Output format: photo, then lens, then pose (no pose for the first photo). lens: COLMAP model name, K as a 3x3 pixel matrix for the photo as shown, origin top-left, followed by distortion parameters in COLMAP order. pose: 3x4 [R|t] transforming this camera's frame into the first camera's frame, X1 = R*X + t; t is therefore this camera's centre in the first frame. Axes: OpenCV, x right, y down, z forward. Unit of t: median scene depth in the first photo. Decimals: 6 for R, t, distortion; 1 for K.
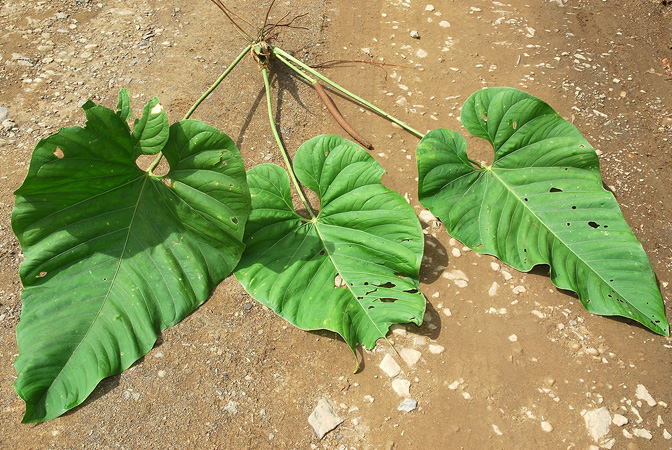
lens RADIAL K [[749.6, 0, 335.7], [0, 749.6, 224.9], [0, 0, 1]] dist [0.077677, 0.000000]
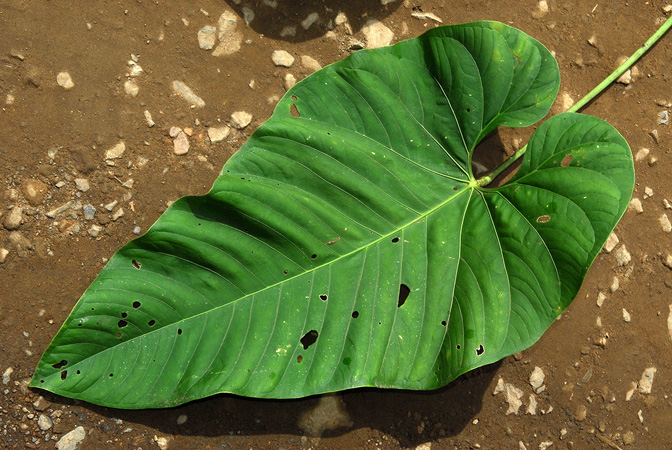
lens RADIAL K [[1003.8, 0, 335.6], [0, 1003.8, 225.2], [0, 0, 1]] dist [0.185437, 0.000000]
pose [[-0.134710, 0.972338, -0.190821, 0.379345], [-0.907001, -0.043453, 0.418880, -0.279136], [0.399001, 0.229502, 0.887765, 0.392029]]
